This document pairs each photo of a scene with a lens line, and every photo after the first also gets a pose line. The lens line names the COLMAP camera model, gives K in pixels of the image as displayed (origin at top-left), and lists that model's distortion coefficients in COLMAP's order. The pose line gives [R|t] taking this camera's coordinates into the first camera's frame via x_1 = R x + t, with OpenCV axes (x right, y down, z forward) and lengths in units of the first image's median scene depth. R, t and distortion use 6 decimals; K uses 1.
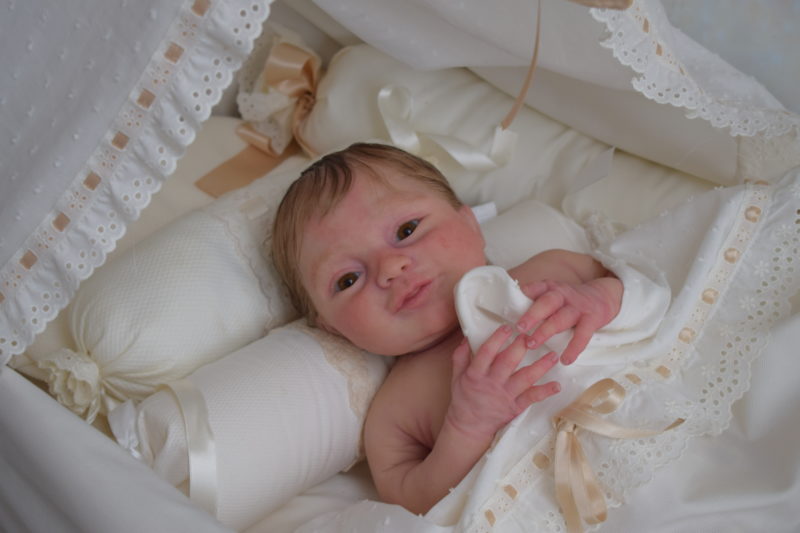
lens RADIAL K [[1543.3, 0, 415.9], [0, 1543.3, 266.4], [0, 0, 1]] dist [0.051655, 0.000000]
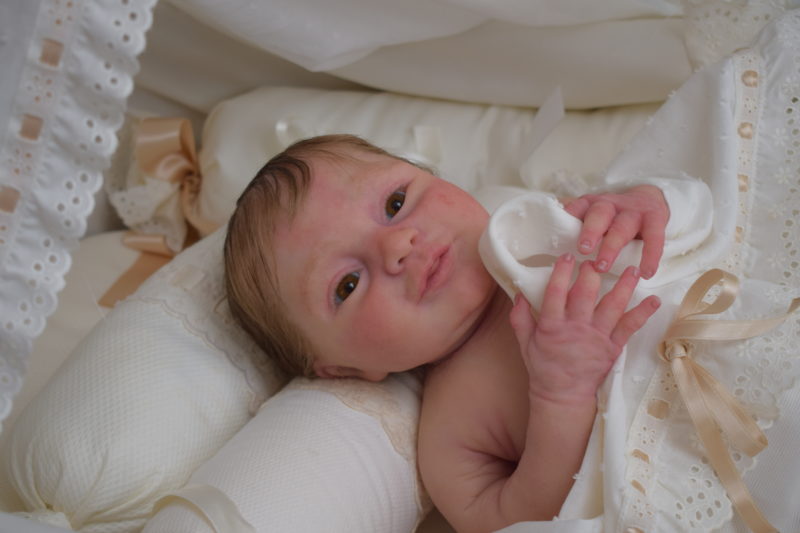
lens RADIAL K [[1334.6, 0, 406.6], [0, 1334.6, 271.4], [0, 0, 1]] dist [-0.023008, 0.000000]
pose [[0.929442, -0.317247, 0.188395, -0.137068], [0.346322, 0.926233, -0.148841, 0.110502], [-0.127278, 0.203584, 0.970749, 0.318596]]
